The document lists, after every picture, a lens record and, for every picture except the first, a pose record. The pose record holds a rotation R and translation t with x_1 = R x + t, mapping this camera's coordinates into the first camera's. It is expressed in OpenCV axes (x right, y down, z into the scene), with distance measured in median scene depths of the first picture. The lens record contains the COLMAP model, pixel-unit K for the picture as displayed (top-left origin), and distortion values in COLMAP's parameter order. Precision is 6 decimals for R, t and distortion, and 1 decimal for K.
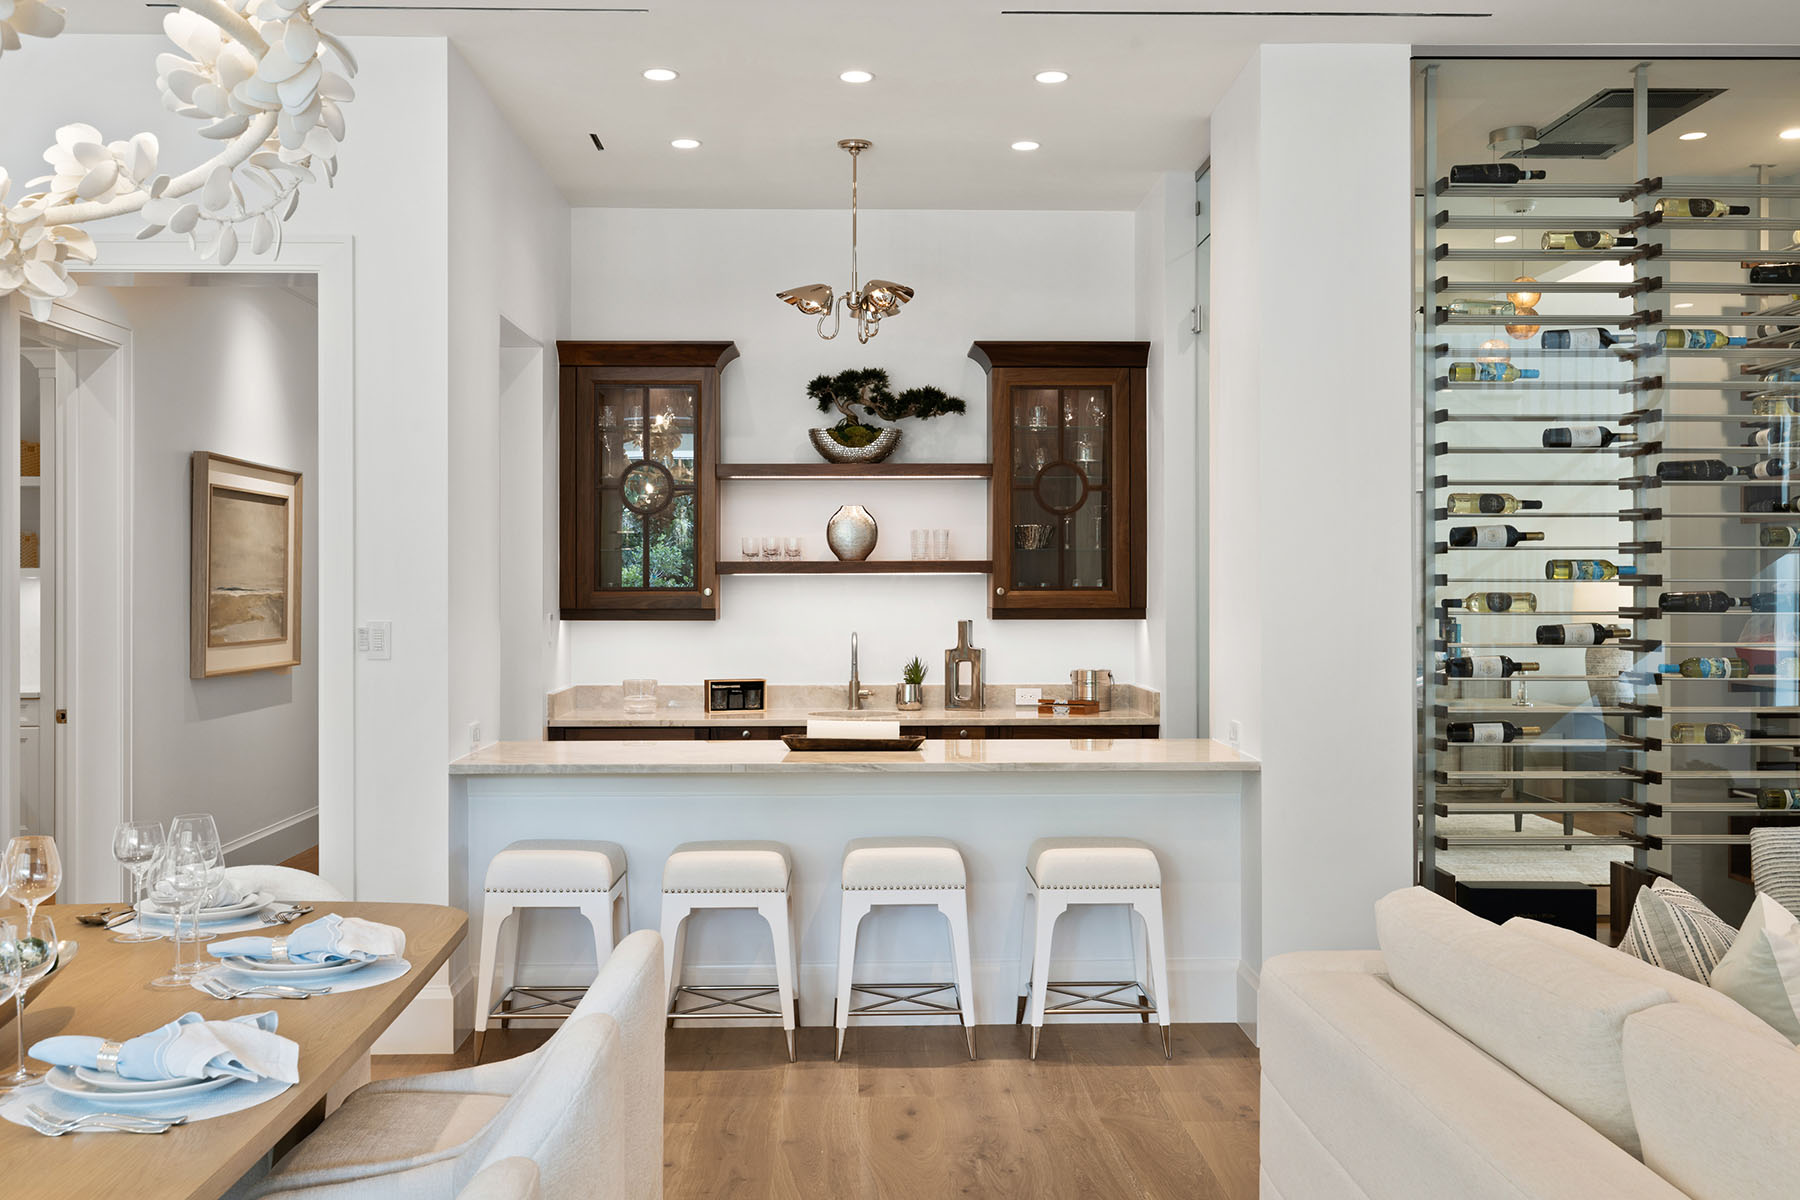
lens RADIAL K [[1734.7, 0, 900.0], [0, 1734.7, 600.0], [0, 0, 1]] dist [-0.011986, 0.006018]
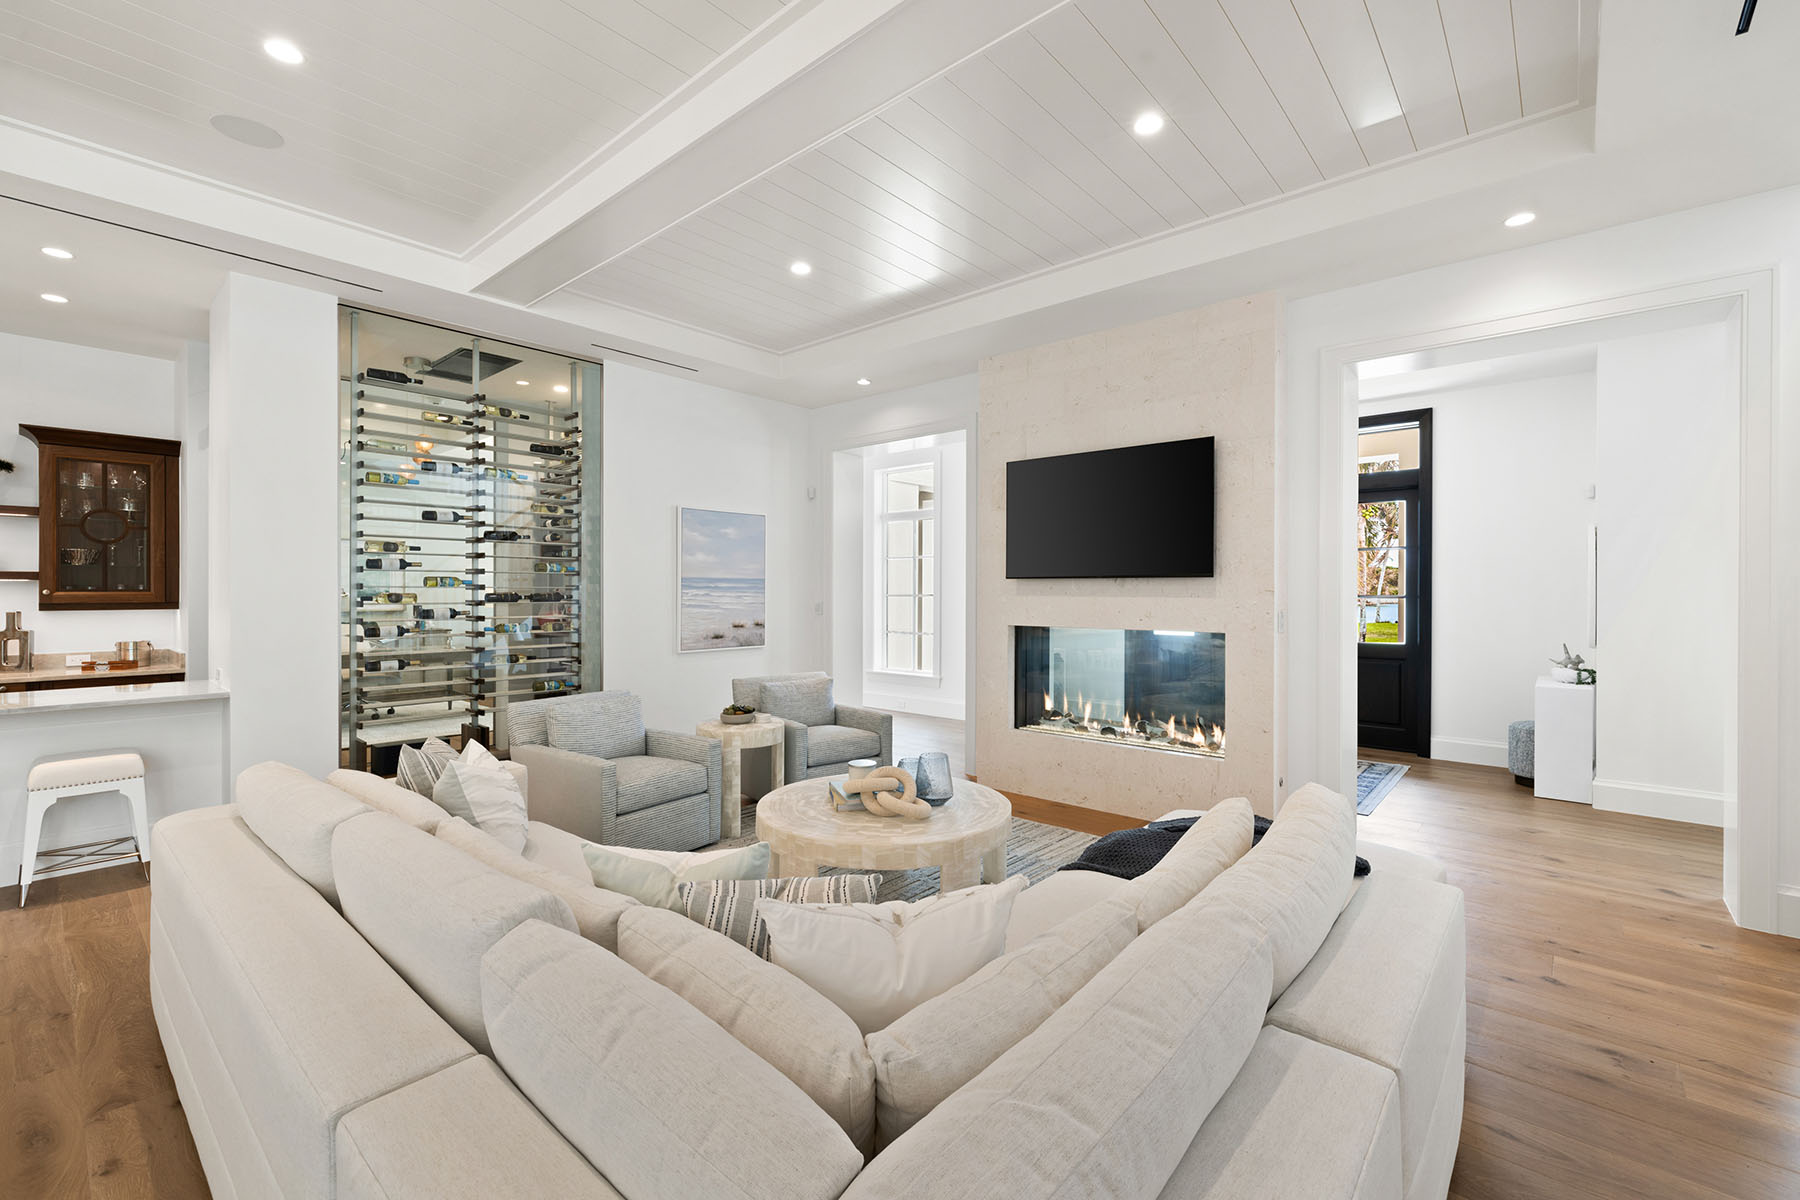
lens RADIAL K [[758.6, 0, 900.0], [0, 758.6, 600.0], [0, 0, 1]] dist [0.001673, 0.000352]
pose [[0.679264, -0.006439, 0.733865, 0.103506], [0.003221, 0.999978, 0.005793, 0.000472], [-0.733887, -0.001572, 0.679270, 0.006366]]
